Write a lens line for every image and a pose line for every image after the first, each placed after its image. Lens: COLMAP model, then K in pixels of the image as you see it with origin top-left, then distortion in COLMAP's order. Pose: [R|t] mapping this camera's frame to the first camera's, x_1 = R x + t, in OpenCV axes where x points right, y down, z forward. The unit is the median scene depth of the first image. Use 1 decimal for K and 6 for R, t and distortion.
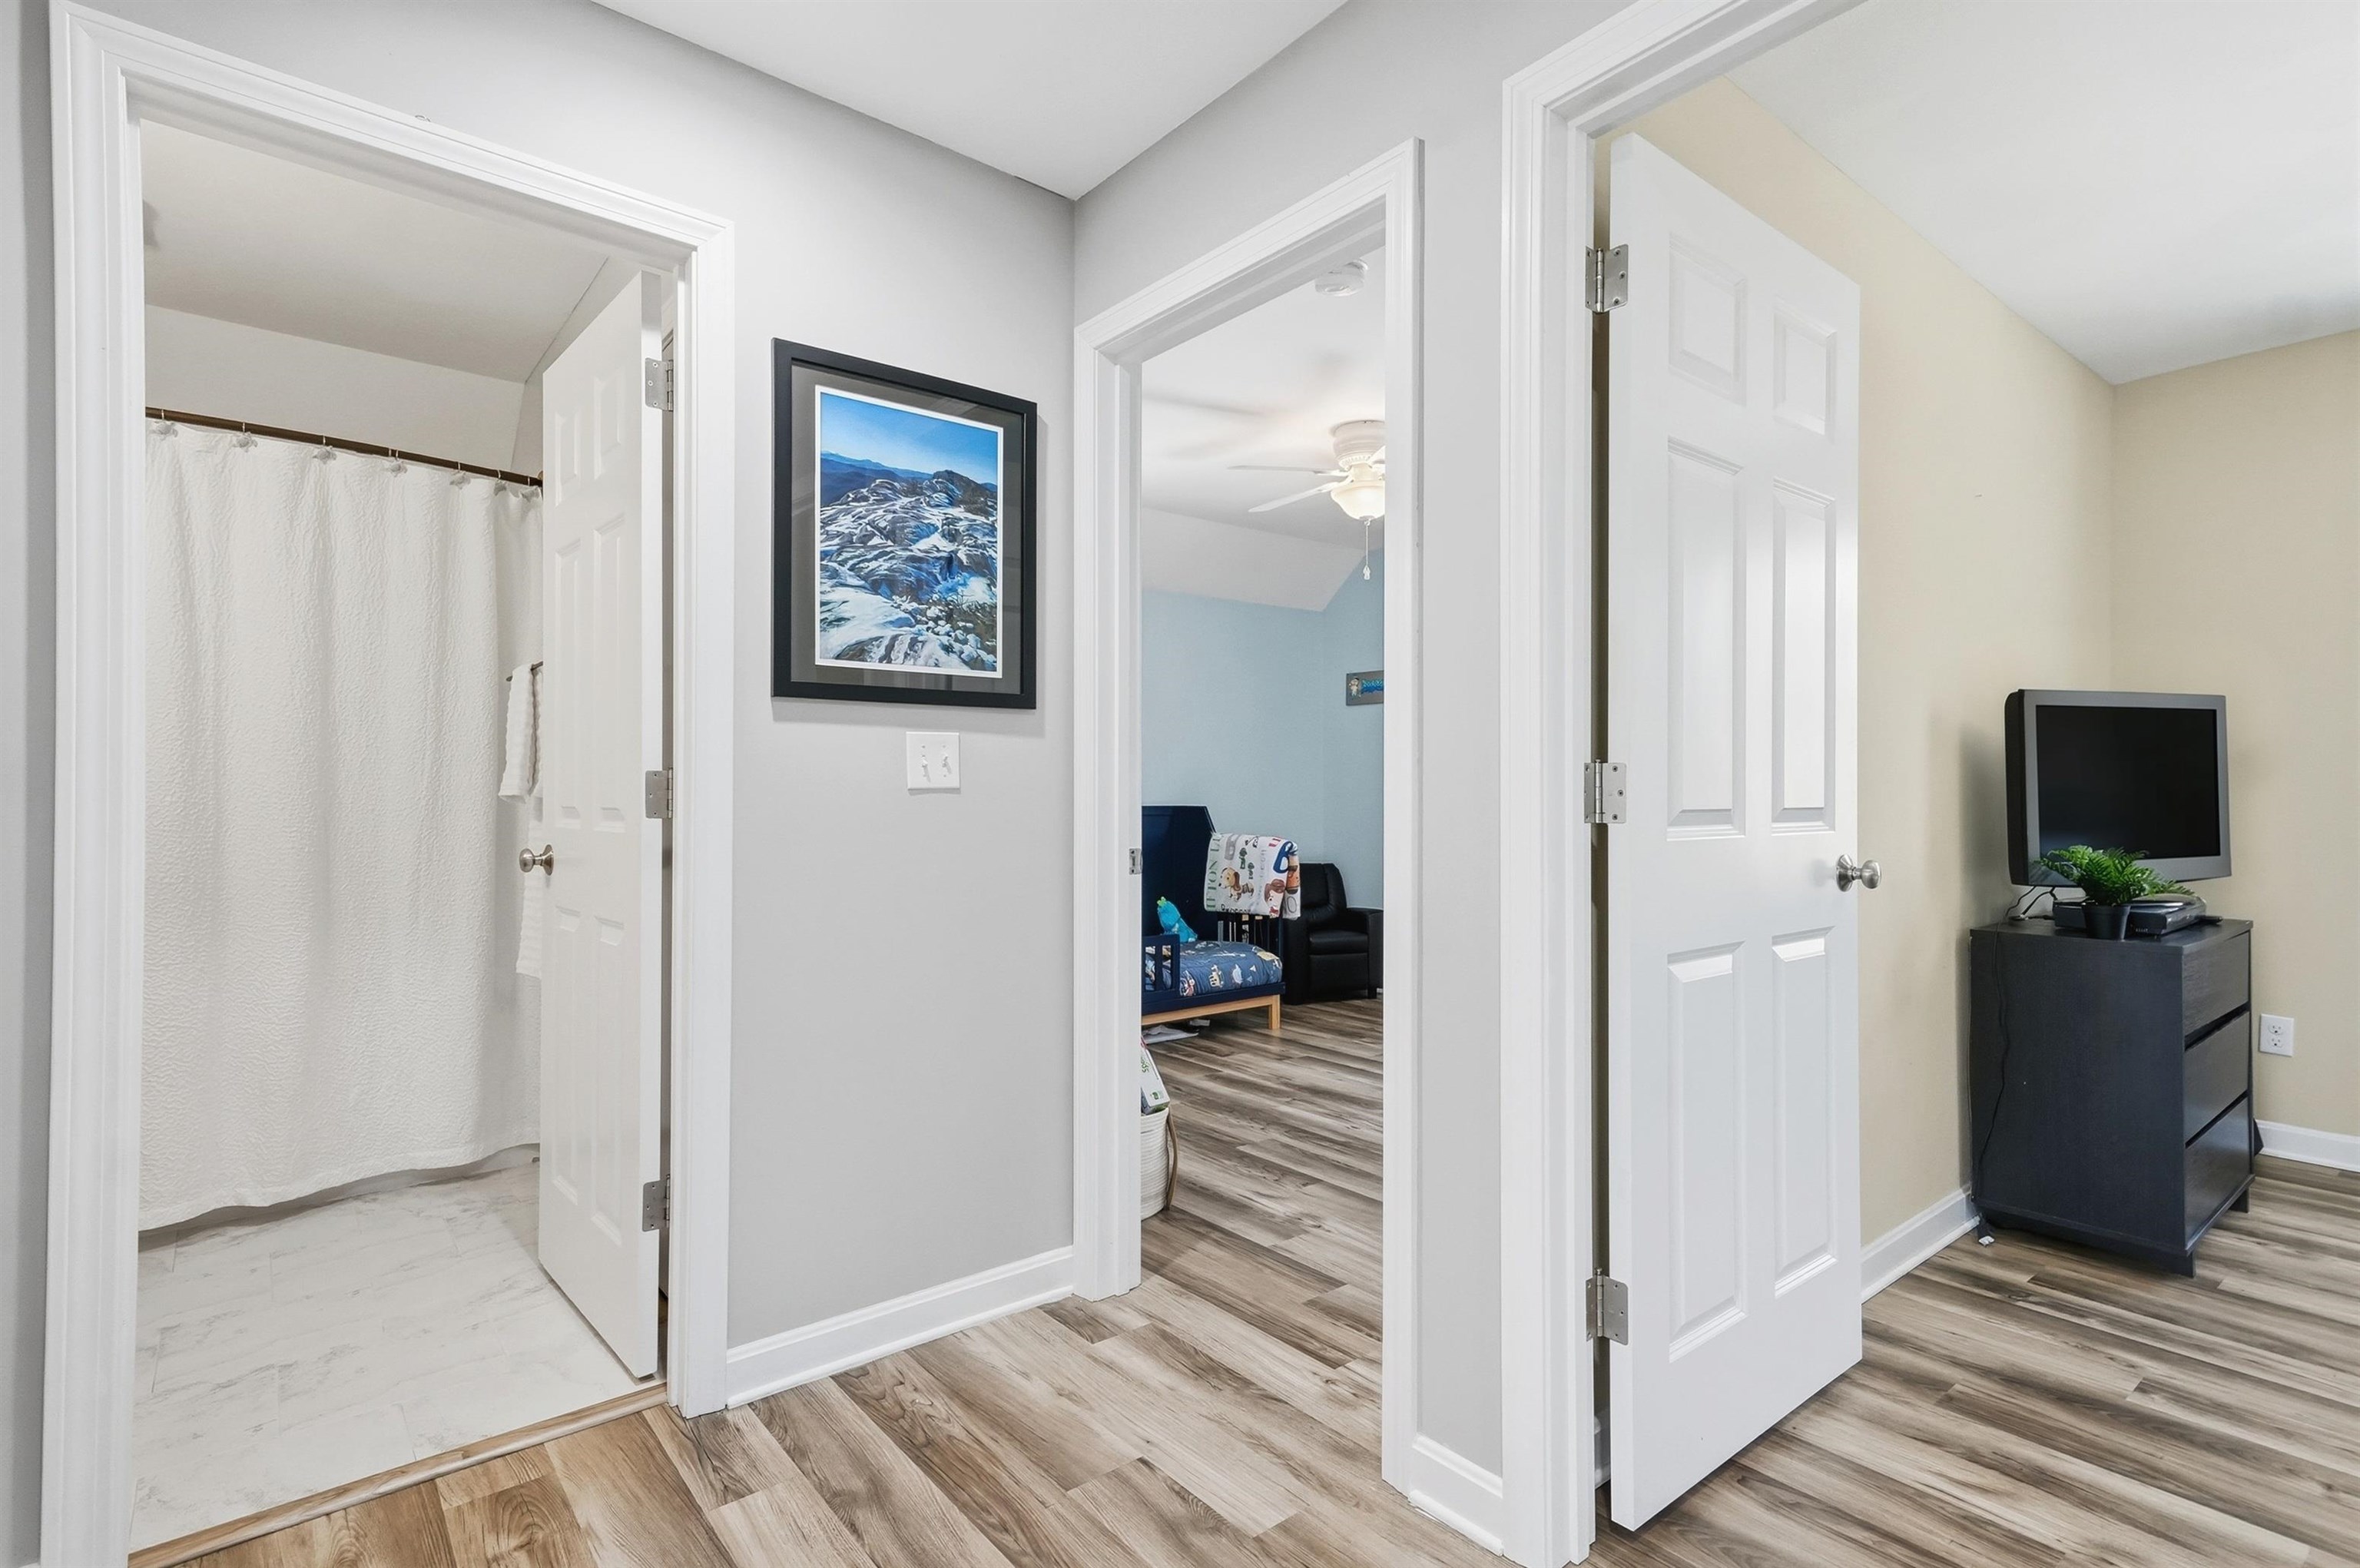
lens RADIAL K [[1142.9, 0, 1180.0], [0, 1142.9, 784.0], [0, 0, 1]] dist [0.001538, 0.017797]
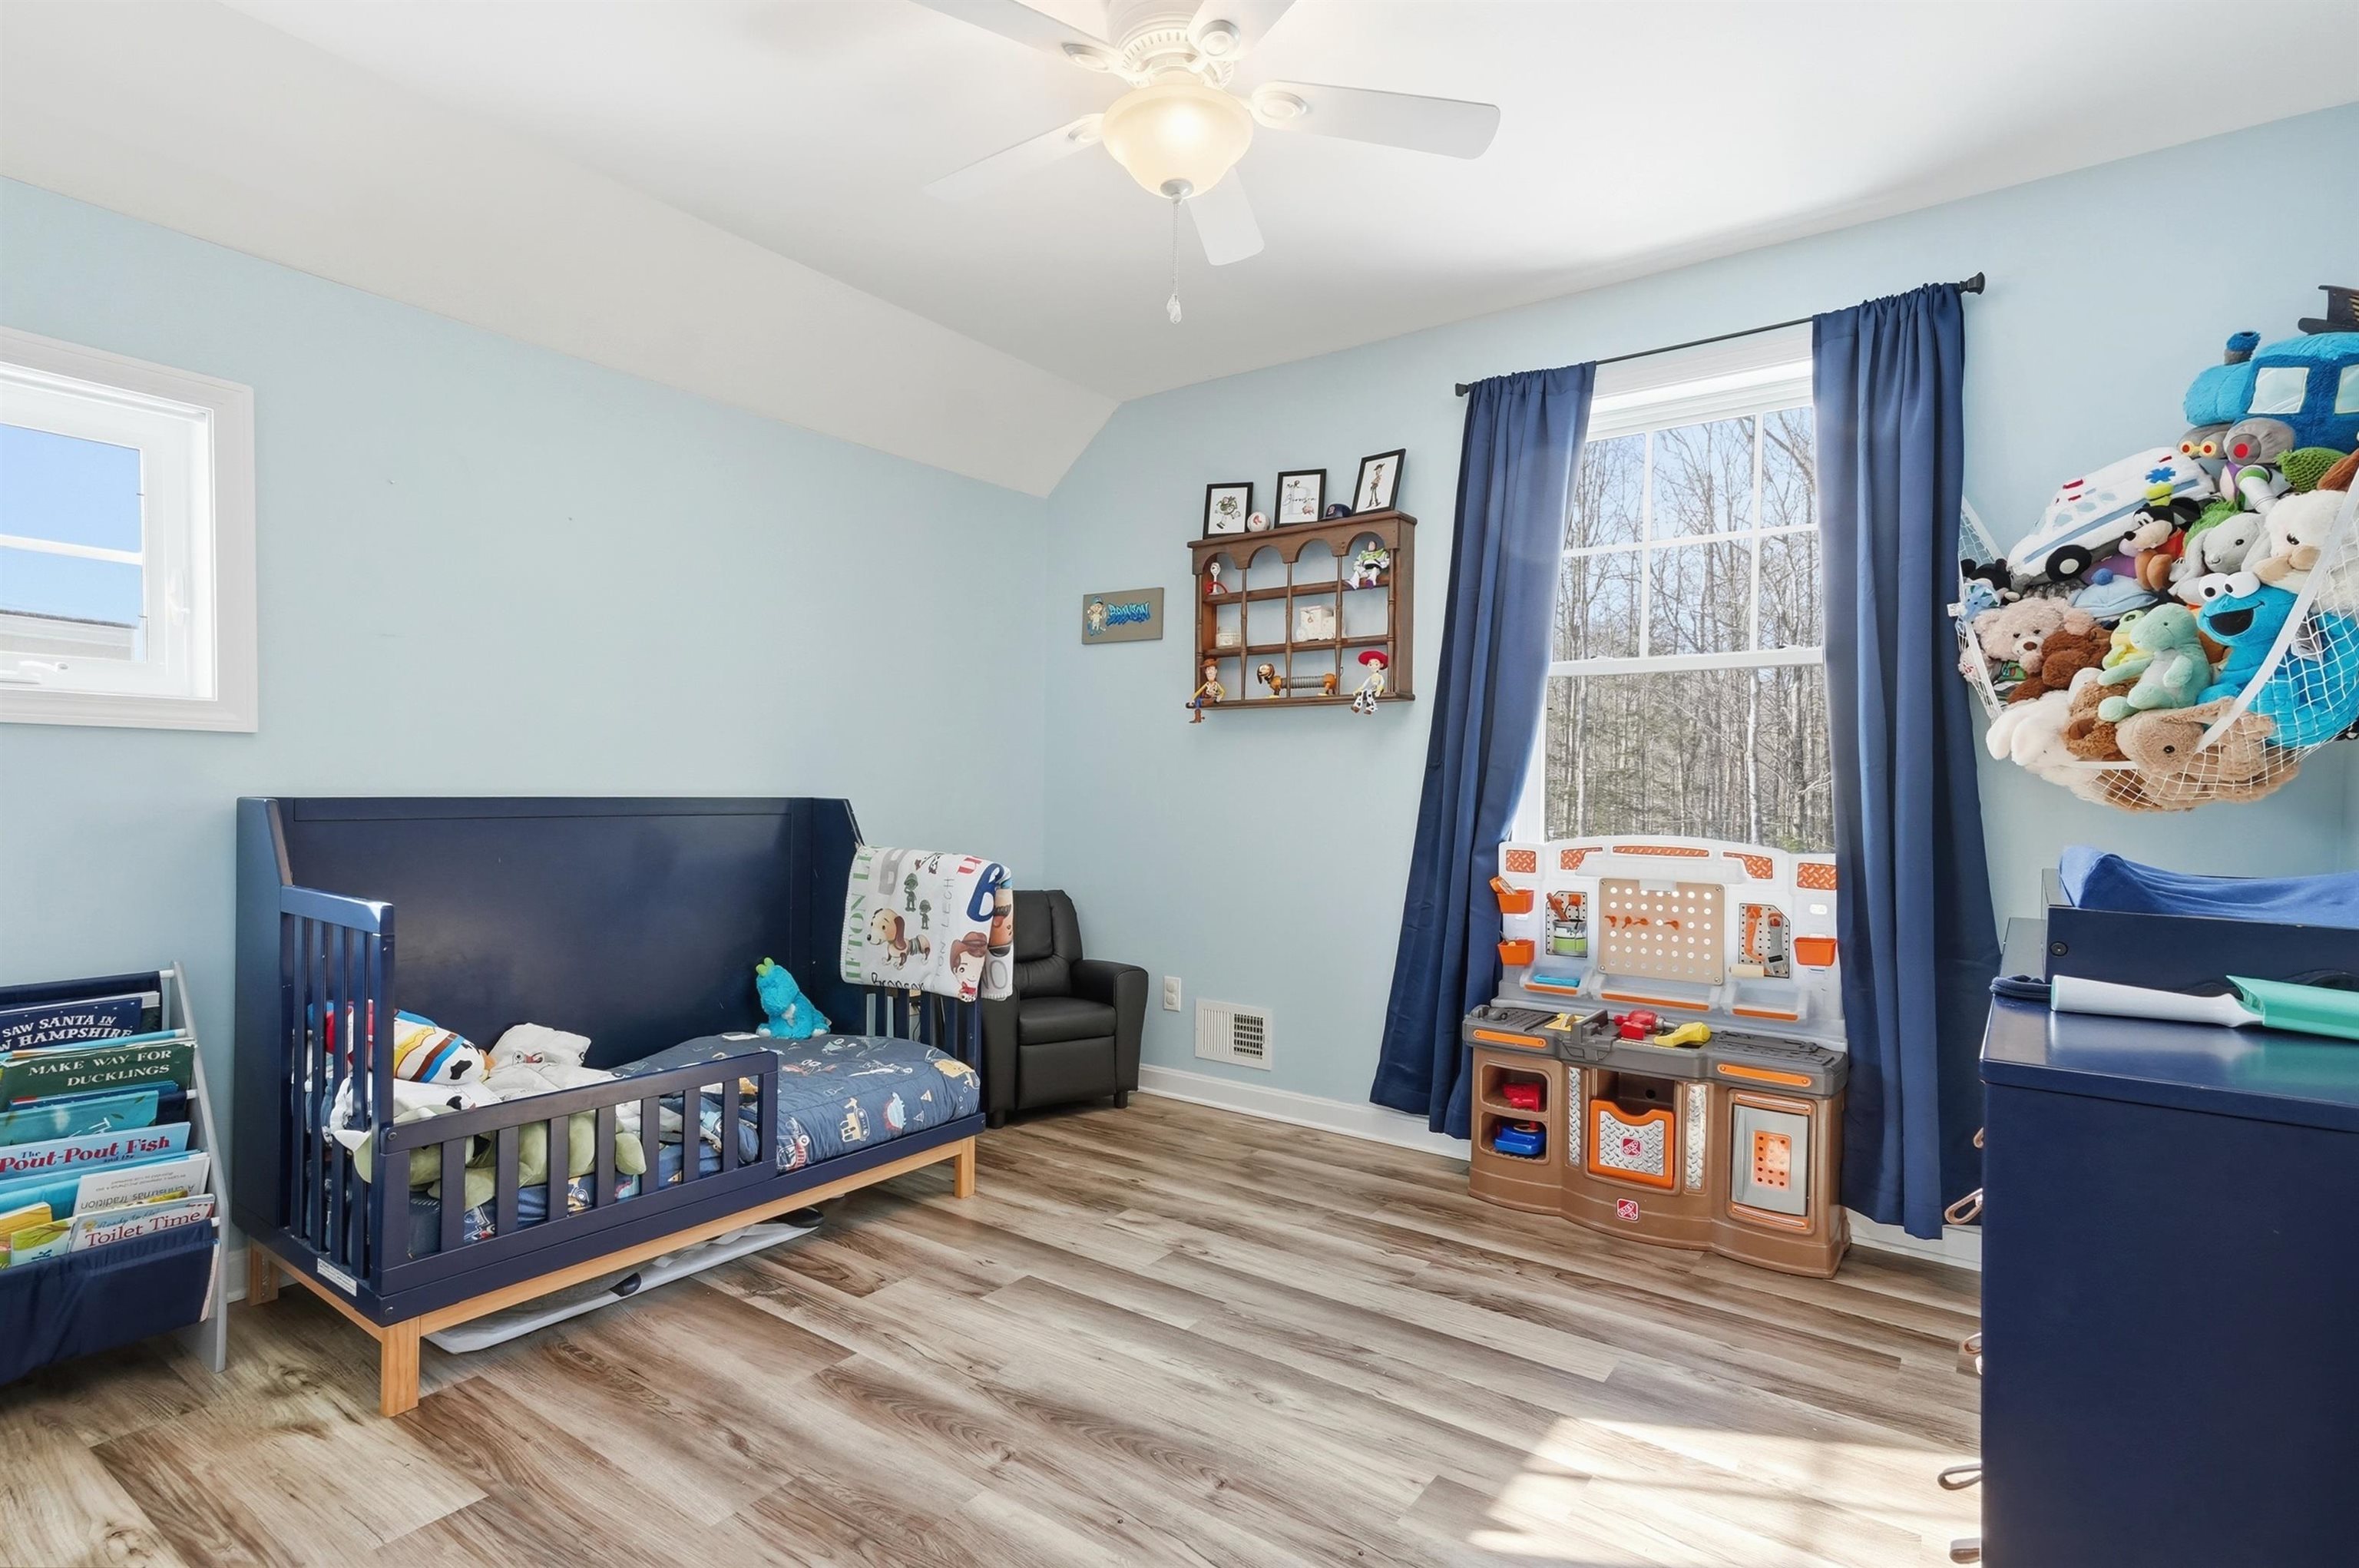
lens RADIAL K [[1164.4, 0, 1194.2], [0, 1164.4, 790.9], [0, 0, 1]] dist [0.031026, 0.002798]
pose [[0.961791, 0.008627, 0.273649, 0.032388], [-0.011970, 0.999873, 0.010549, 0.007884], [-0.273523, -0.013421, 0.961772, 0.423679]]
